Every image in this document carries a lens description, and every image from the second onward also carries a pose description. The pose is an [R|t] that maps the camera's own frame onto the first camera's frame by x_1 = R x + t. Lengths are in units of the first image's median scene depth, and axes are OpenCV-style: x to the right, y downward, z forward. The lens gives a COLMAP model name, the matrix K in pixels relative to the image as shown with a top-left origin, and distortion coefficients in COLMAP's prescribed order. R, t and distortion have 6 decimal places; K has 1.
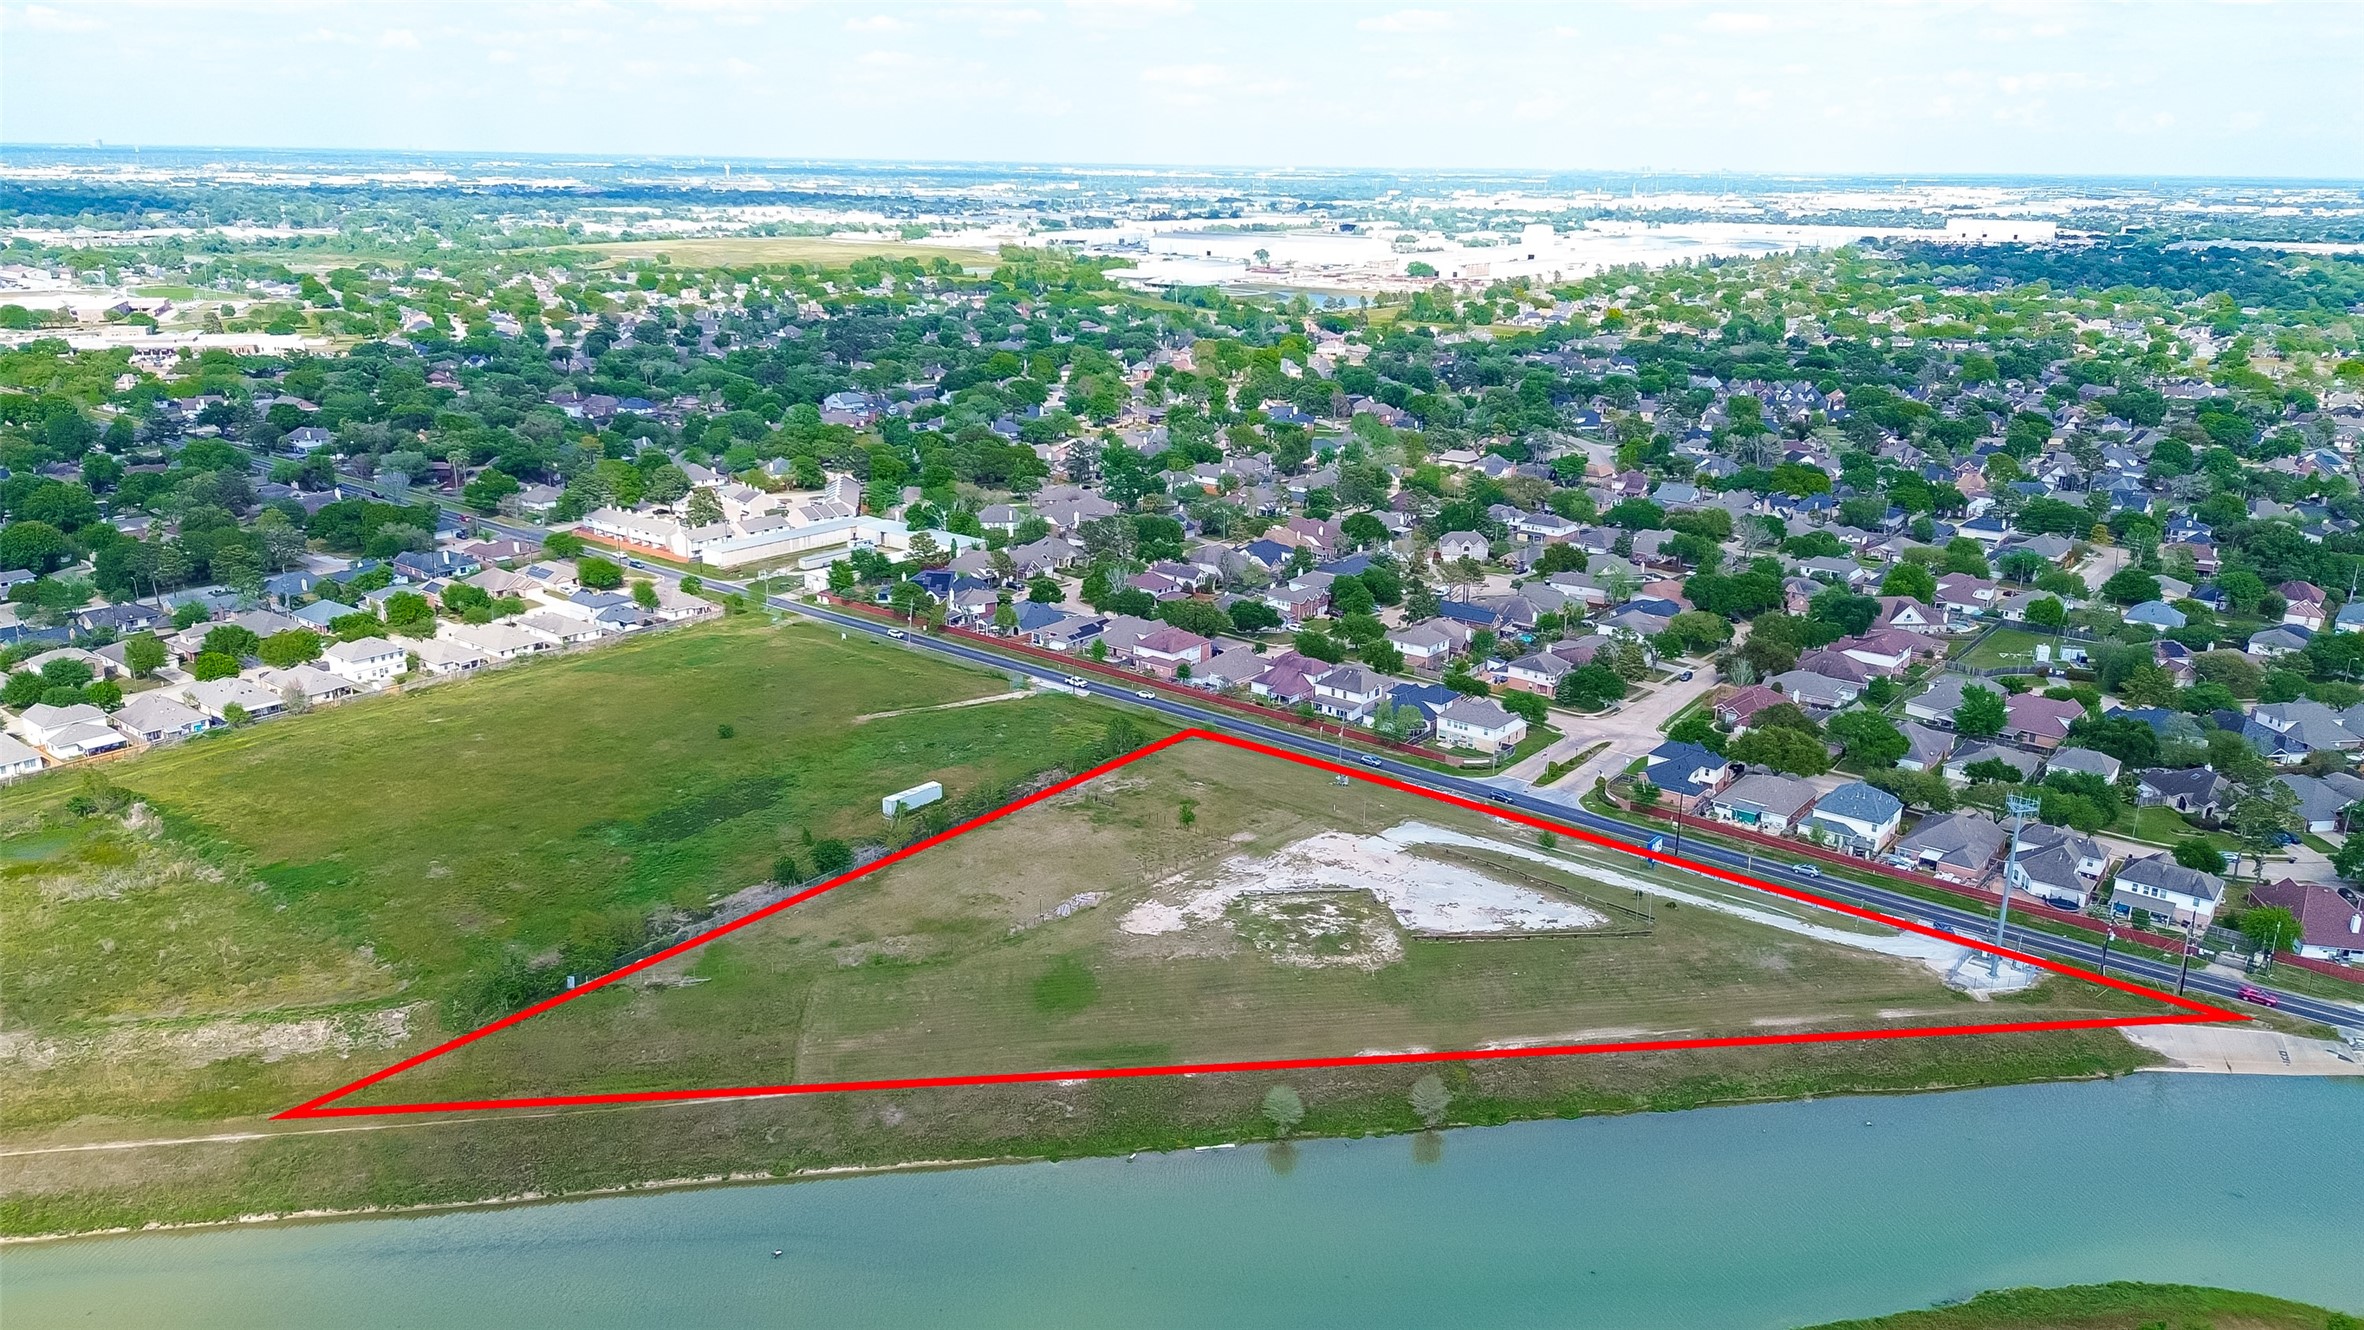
lens RADIAL K [[1667.4, 0, 1182.0], [0, 1667.4, 665.0], [0, 0, 1]] dist [0.068846, -0.063346]
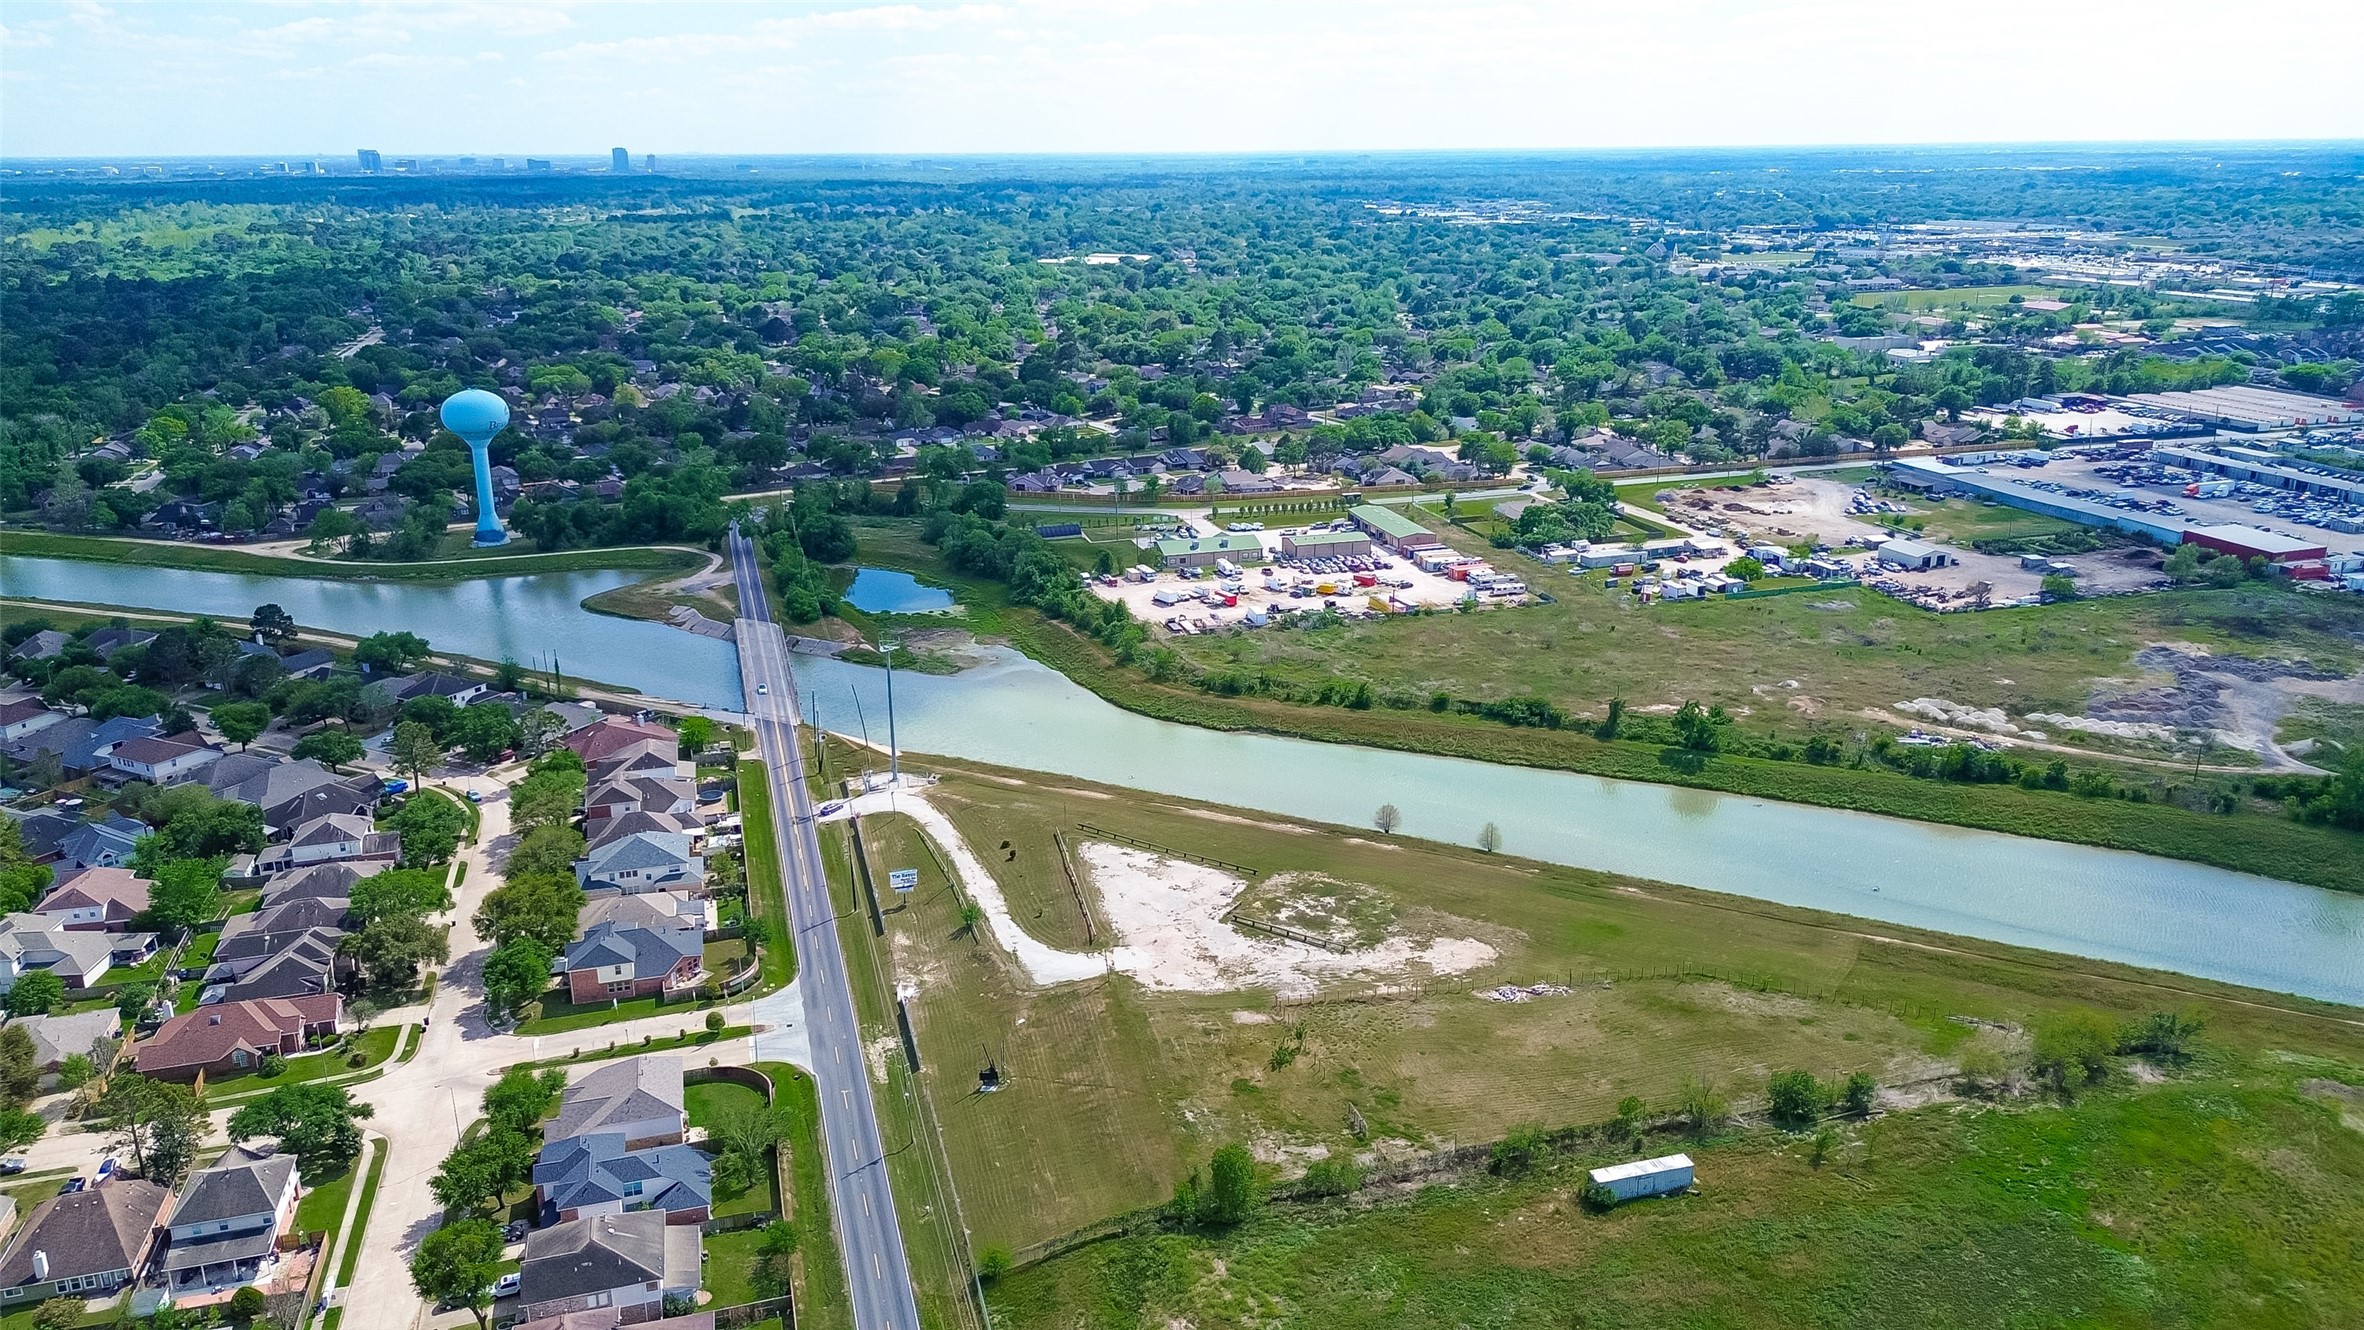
lens RADIAL K [[1667.4, 0, 1182.0], [0, 1667.4, 665.0], [0, 0, 1]] dist [0.068846, -0.063346]
pose [[-0.816604, -0.180696, 0.548185, -0.351749], [0.162495, 0.839352, 0.518732, -0.467414], [-0.553853, 0.512676, -0.656056, 1.493288]]
